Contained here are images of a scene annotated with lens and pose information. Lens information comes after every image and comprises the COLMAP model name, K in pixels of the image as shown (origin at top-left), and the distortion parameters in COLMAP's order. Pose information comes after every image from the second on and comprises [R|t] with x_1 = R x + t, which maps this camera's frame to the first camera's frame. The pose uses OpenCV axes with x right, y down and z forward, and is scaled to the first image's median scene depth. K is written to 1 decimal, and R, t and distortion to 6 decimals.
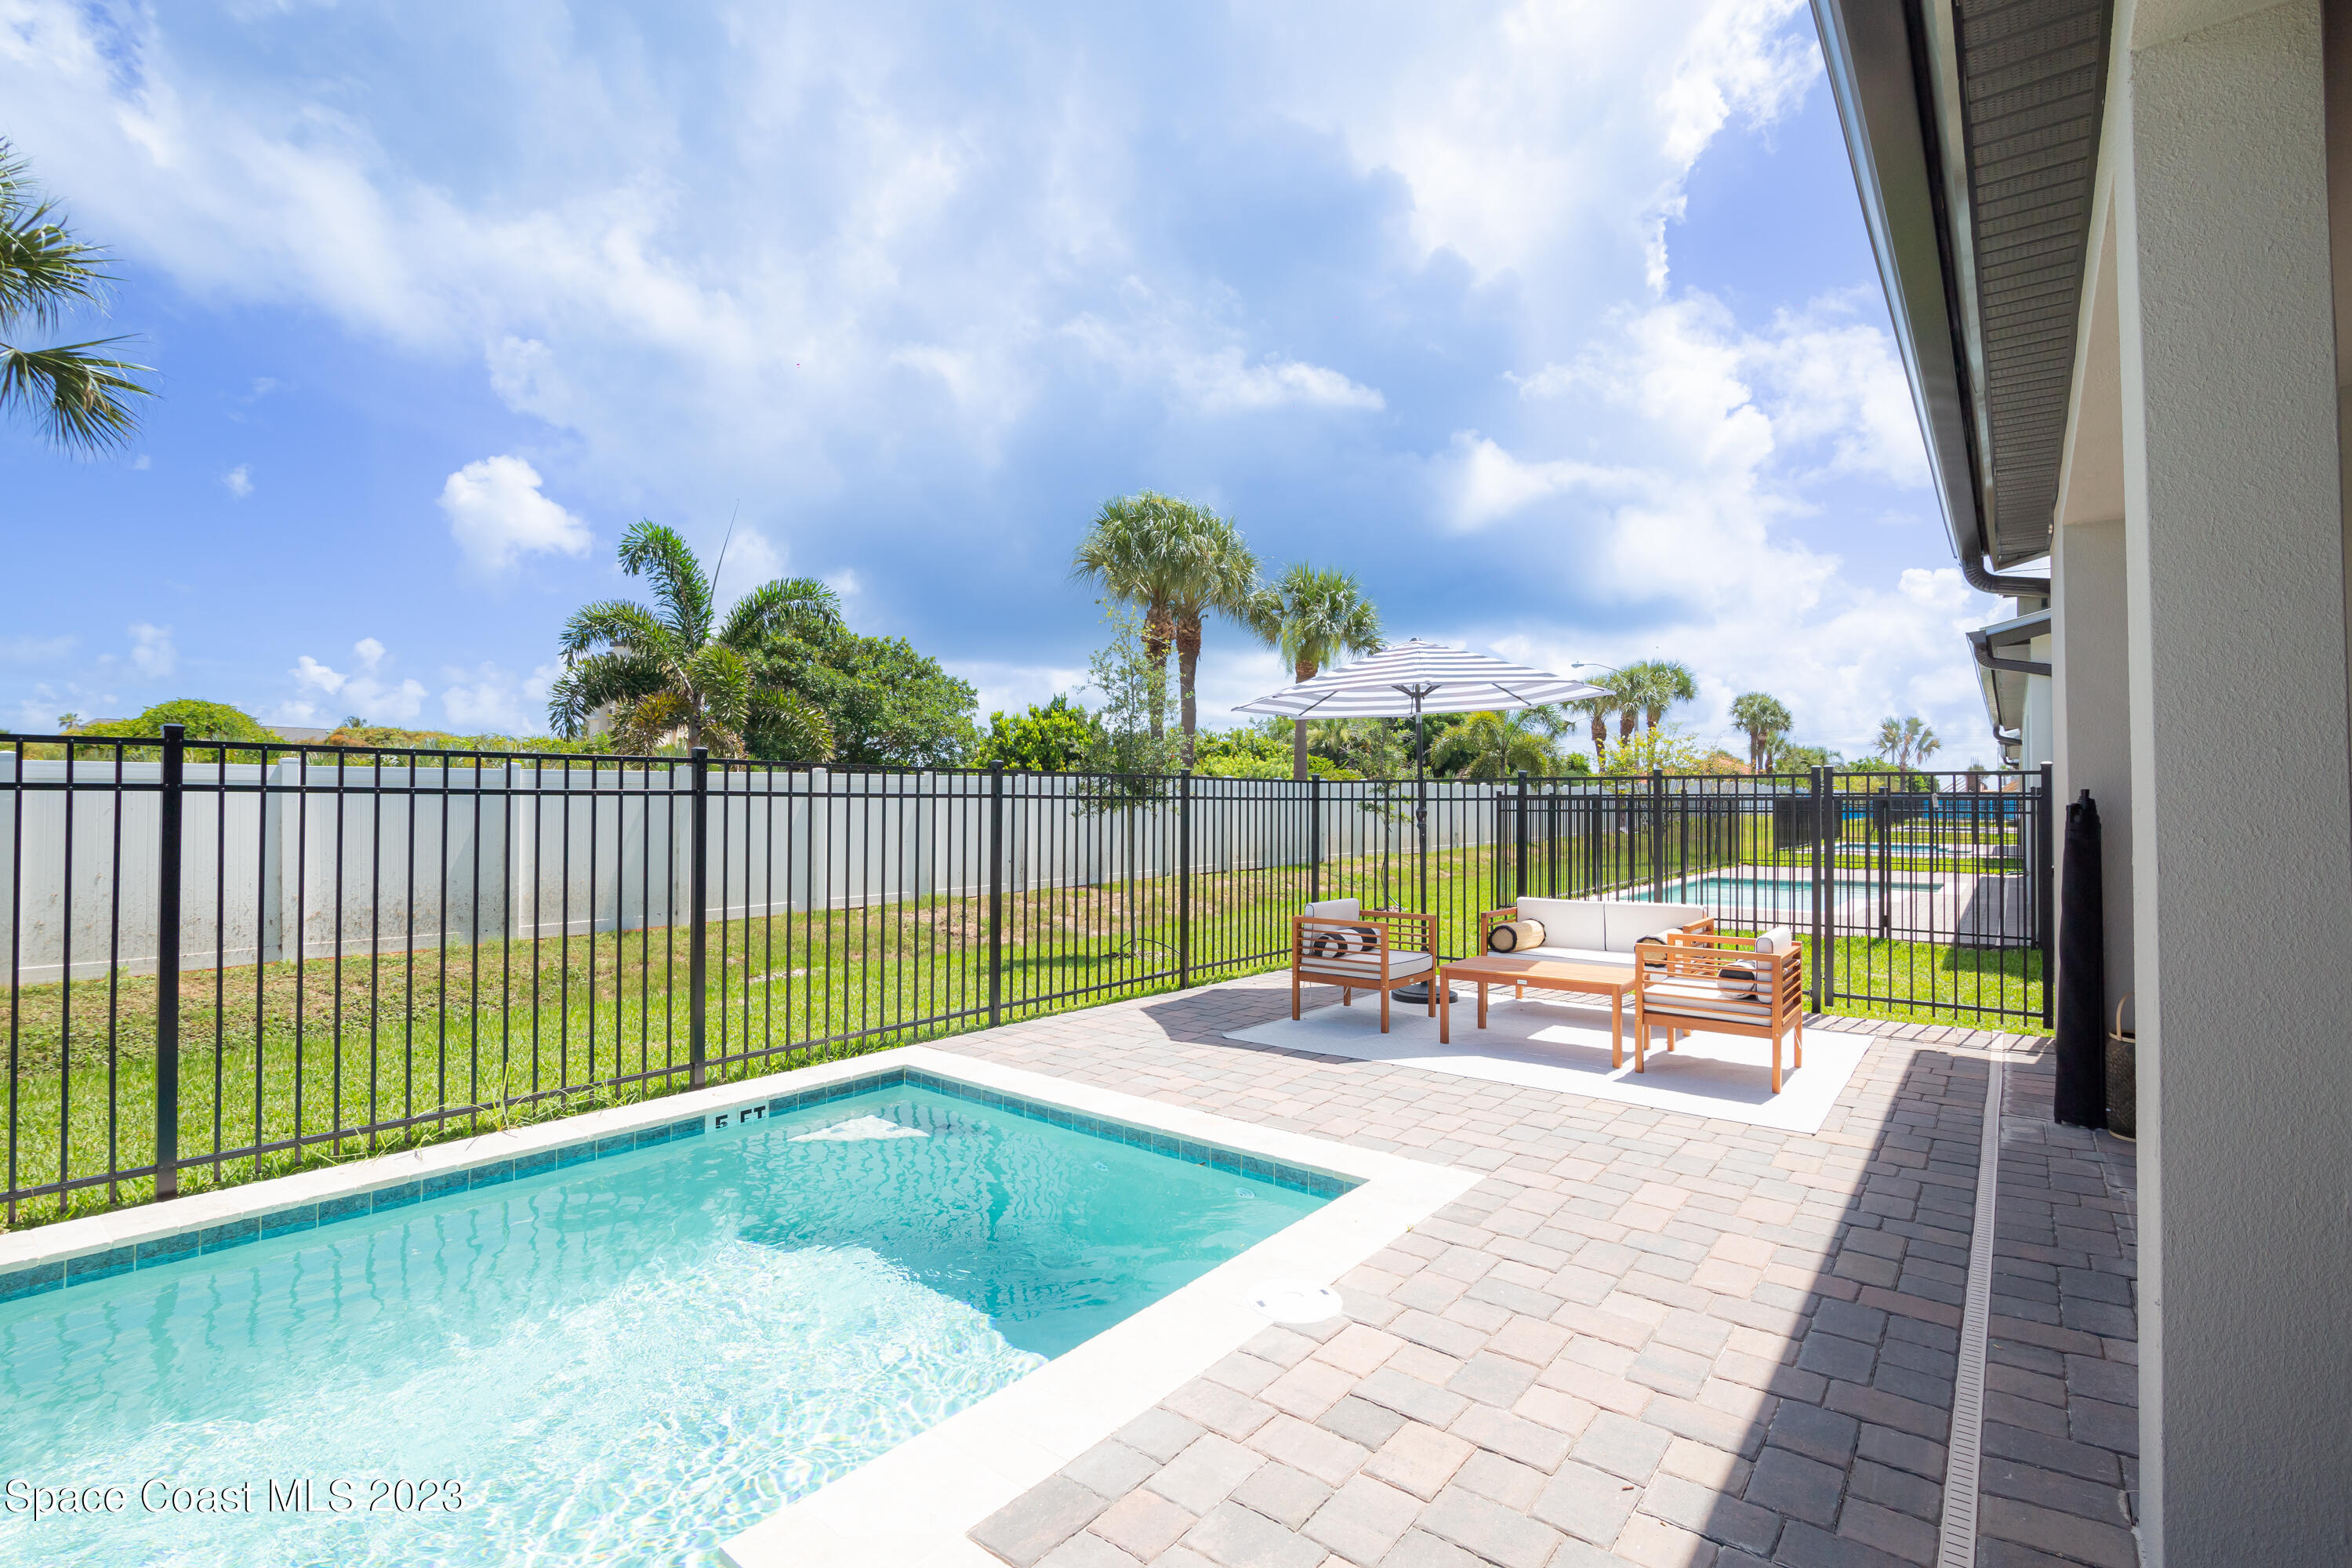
lens RADIAL K [[1069.4, 0, 1175.9], [0, 1069.4, 782.5], [0, 0, 1]] dist [-0.021665, 0.001837]
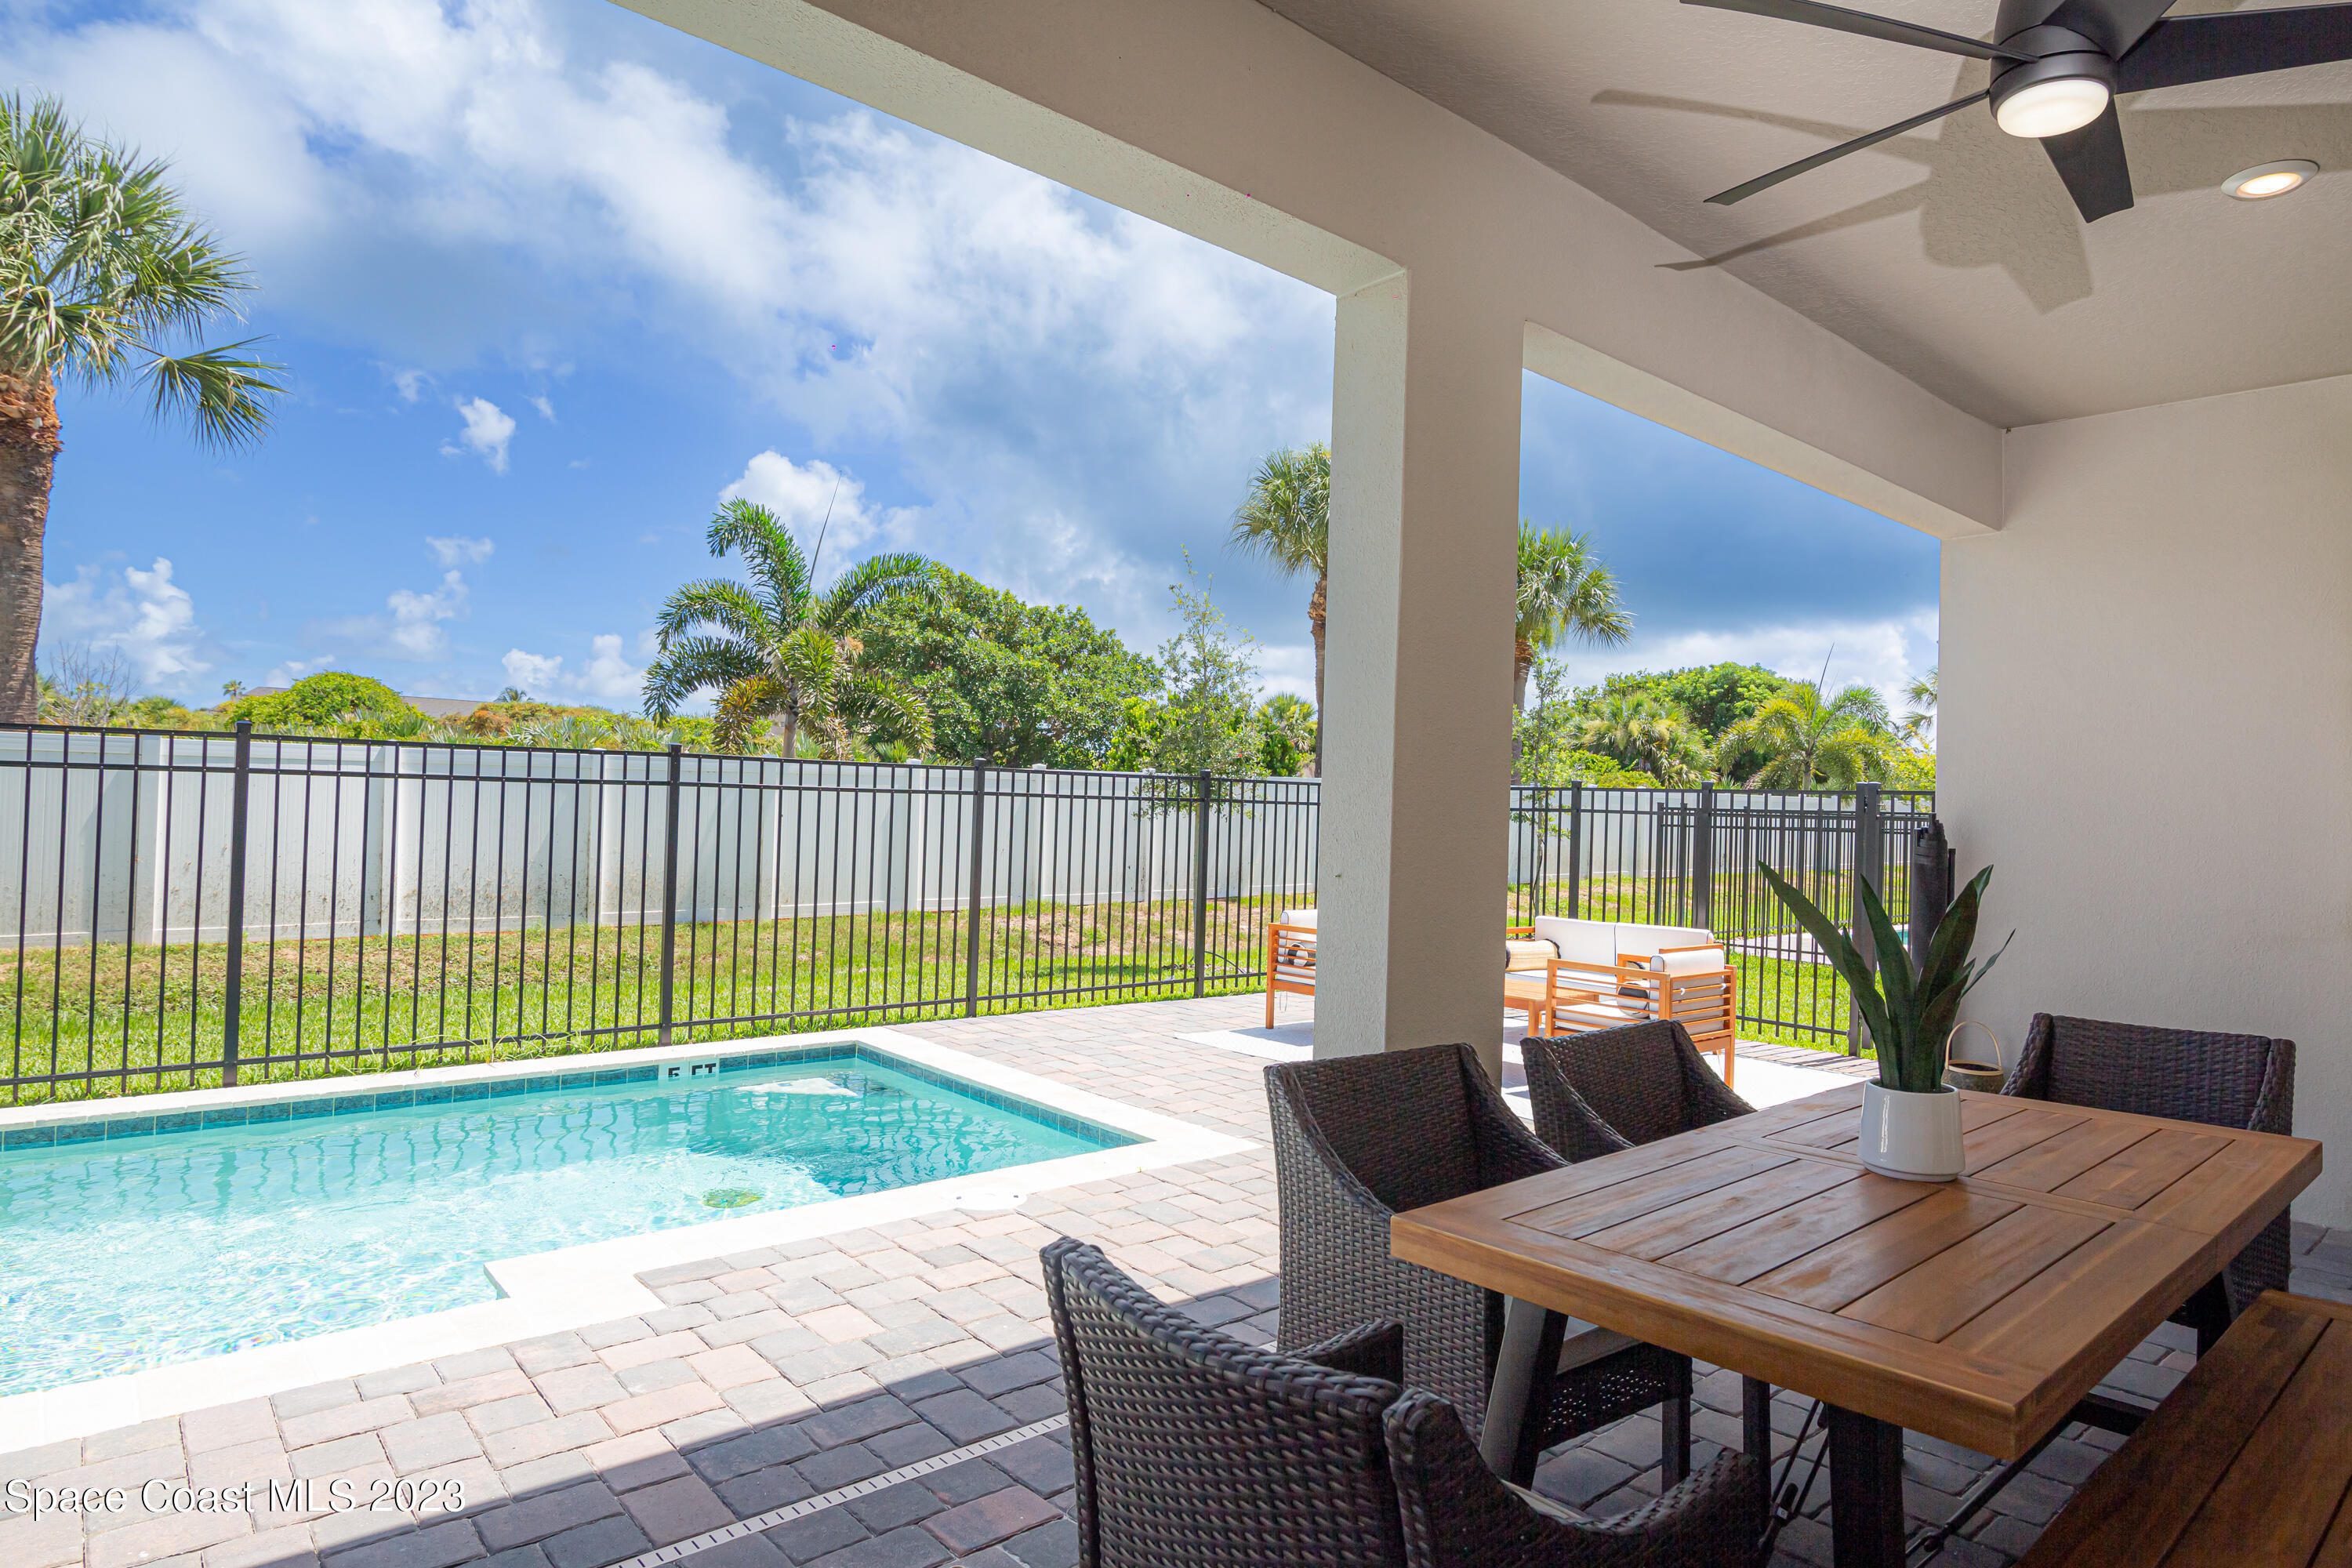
lens RADIAL K [[1336.0, 0, 1222.9], [0, 1336.0, 779.4], [0, 0, 1]] dist [-0.013526, 0.001598]
pose [[0.984873, 0.022684, -0.171786, 0.184782], [-0.022863, 0.999738, 0.000936, -0.004431], [0.171762, 0.003006, 0.985134, -0.144640]]
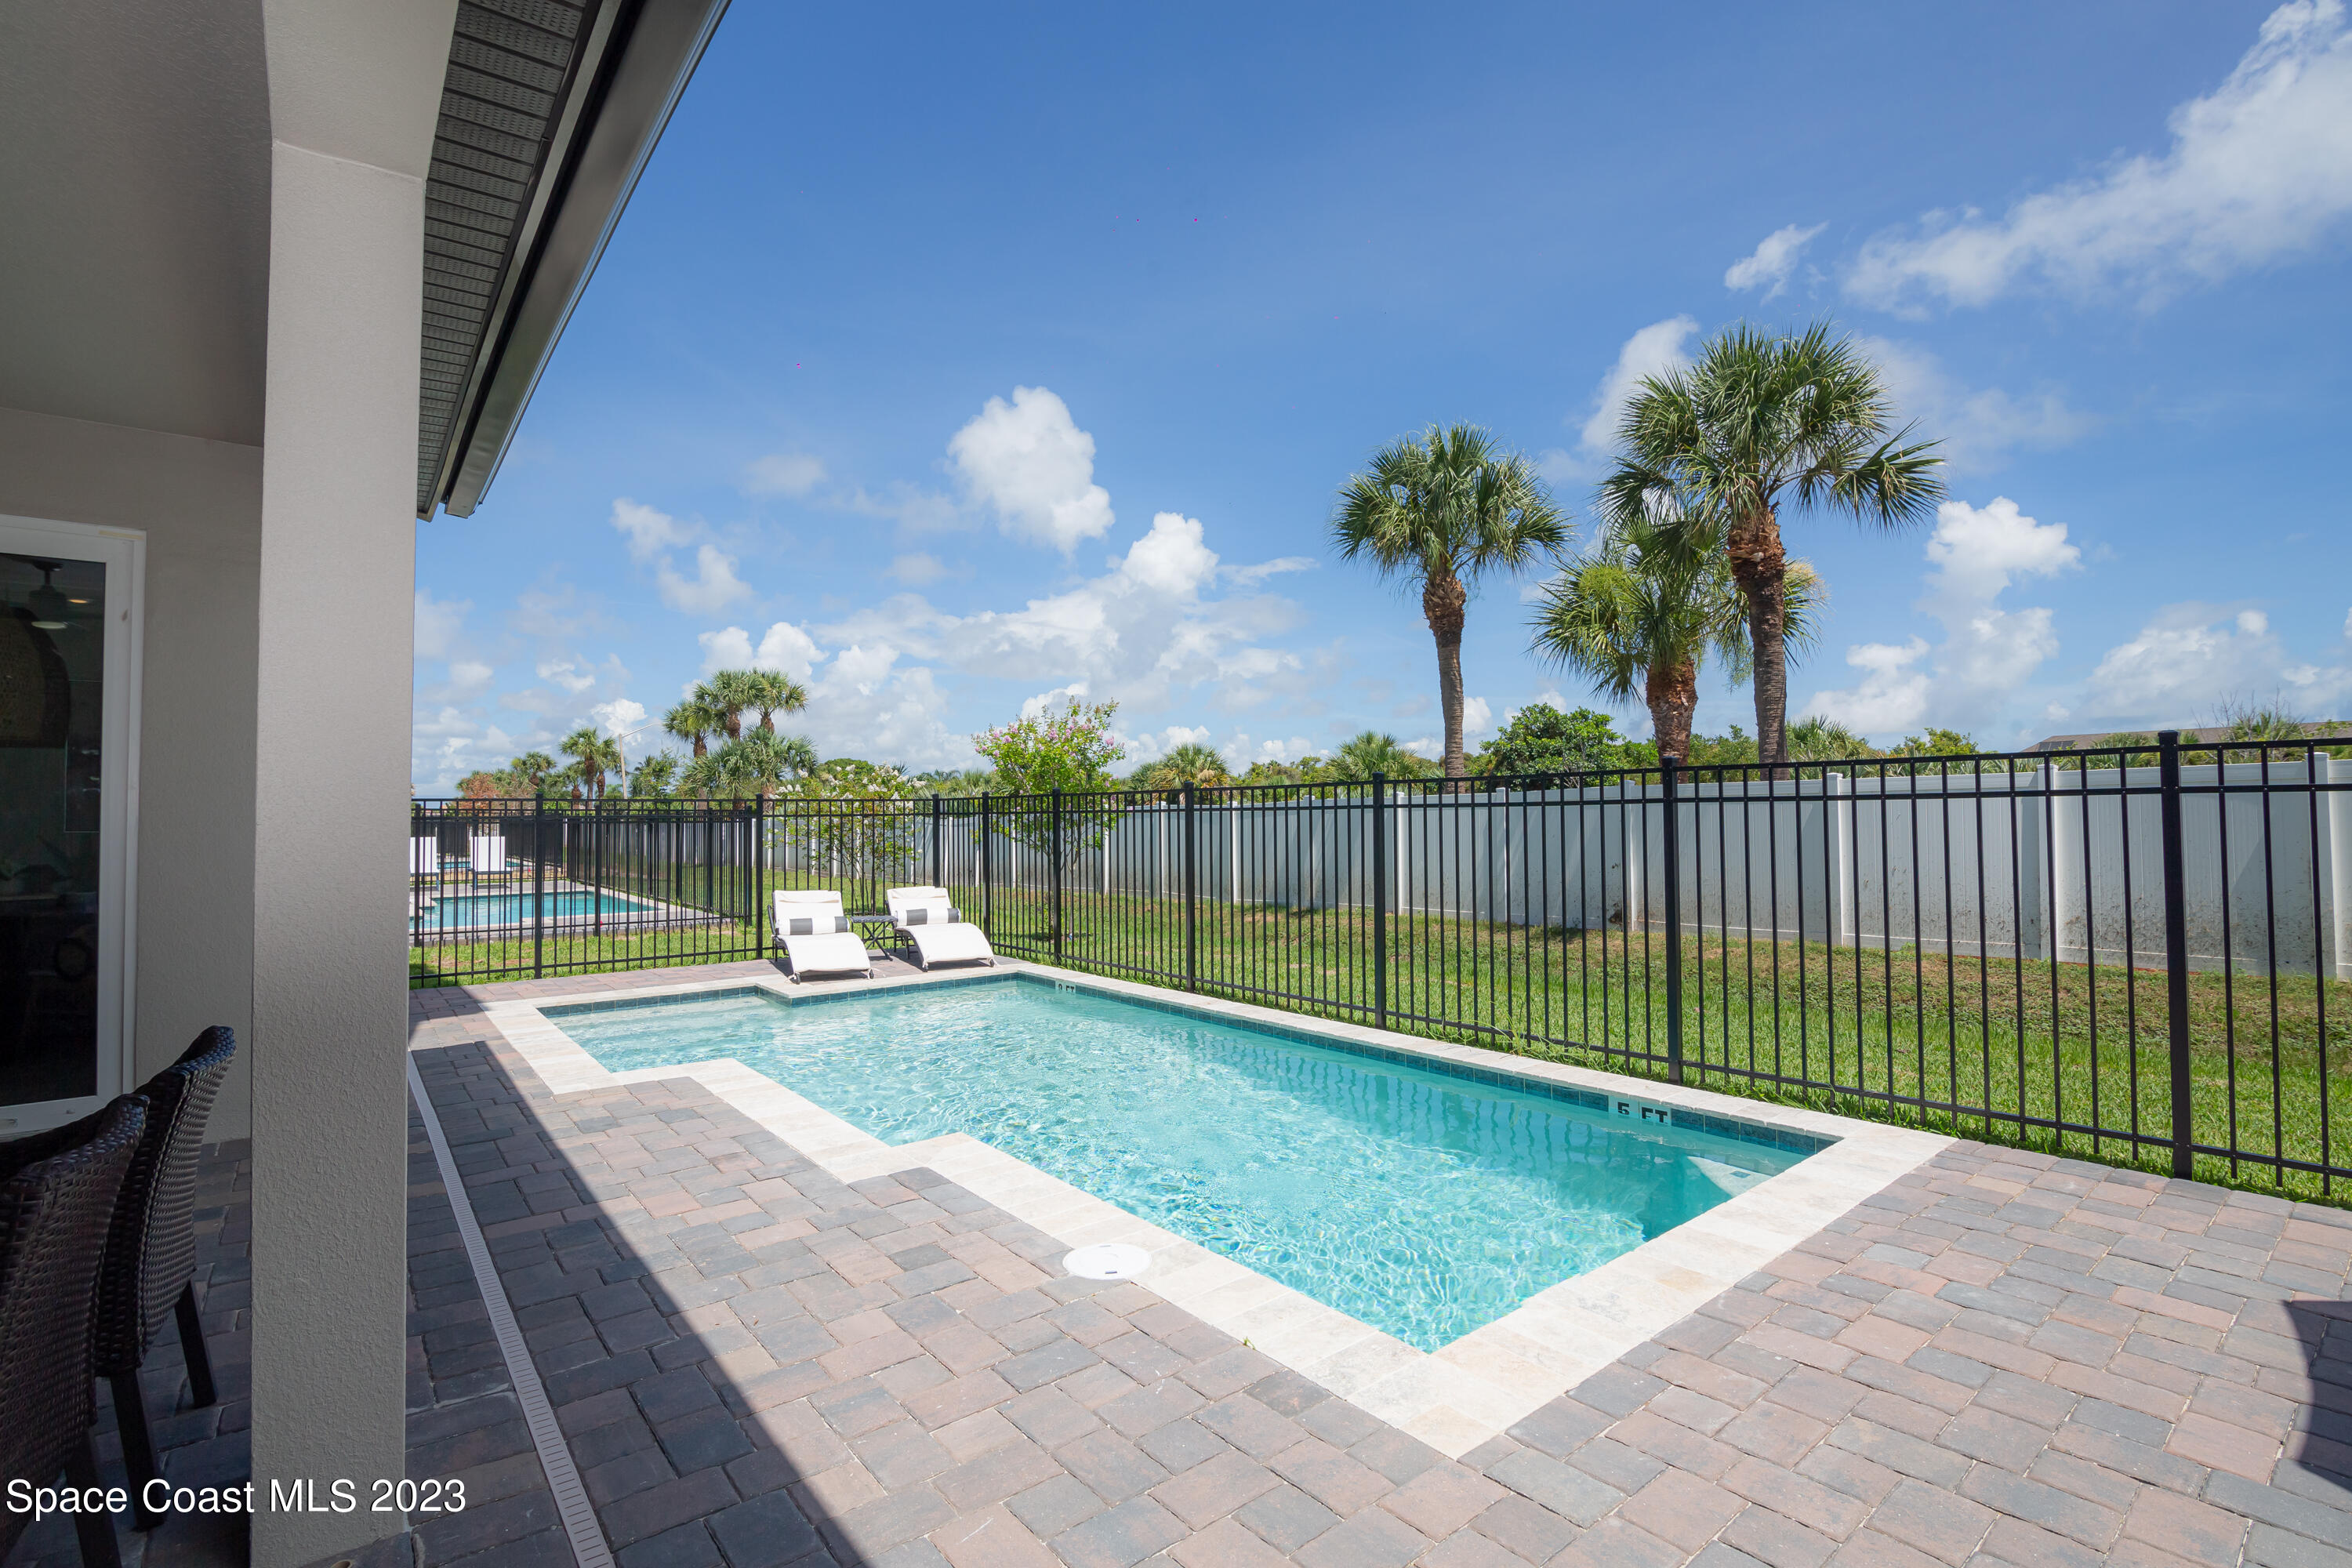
lens RADIAL K [[1069.4, 0, 1180.1], [0, 1069.4, 791.2], [0, 0, 1]] dist [-0.021665, 0.001837]
pose [[-0.218426, -0.023561, -0.975569, 0.343223], [0.030971, 0.999038, -0.031062, 0.009124], [0.975362, -0.036999, -0.217486, 0.383604]]
